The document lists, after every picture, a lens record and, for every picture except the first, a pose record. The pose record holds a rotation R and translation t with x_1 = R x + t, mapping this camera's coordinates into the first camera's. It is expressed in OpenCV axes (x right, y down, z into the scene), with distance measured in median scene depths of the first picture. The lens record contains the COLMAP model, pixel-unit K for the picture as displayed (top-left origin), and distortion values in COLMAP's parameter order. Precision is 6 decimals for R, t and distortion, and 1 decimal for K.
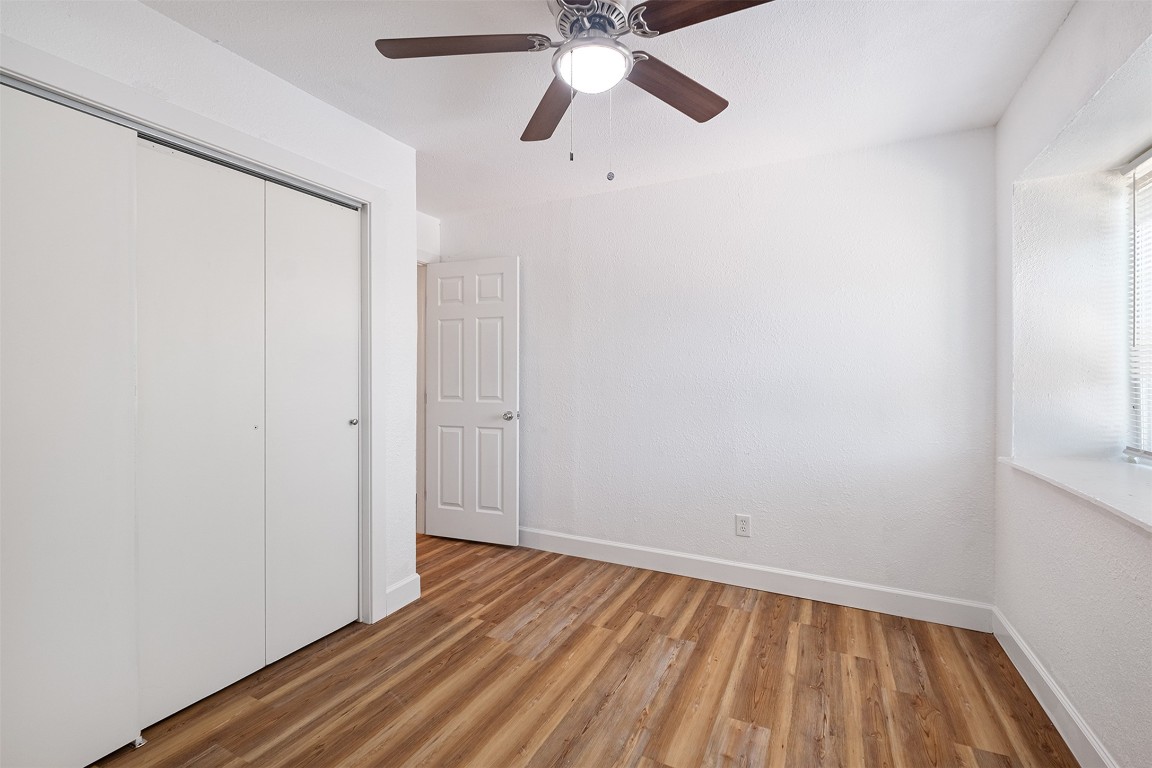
lens RADIAL K [[504.7, 0, 579.6], [0, 504.7, 381.1], [0, 0, 1]] dist [0.002351, -0.005106]
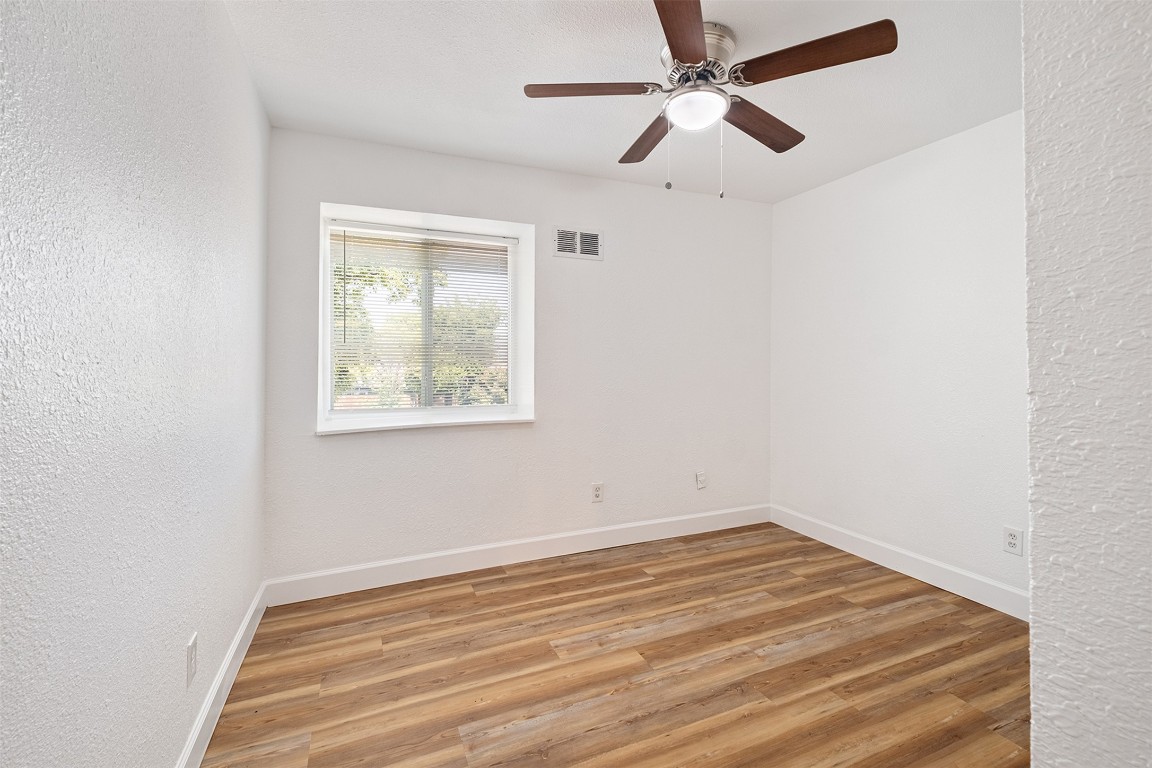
lens RADIAL K [[504.7, 0, 579.6], [0, 504.7, 381.1], [0, 0, 1]] dist [0.002351, -0.005106]
pose [[-0.762072, -0.022413, 0.647104, -0.437772], [0.007966, 0.999001, 0.043982, -0.015097], [-0.647443, 0.038672, -0.761132, 1.705912]]
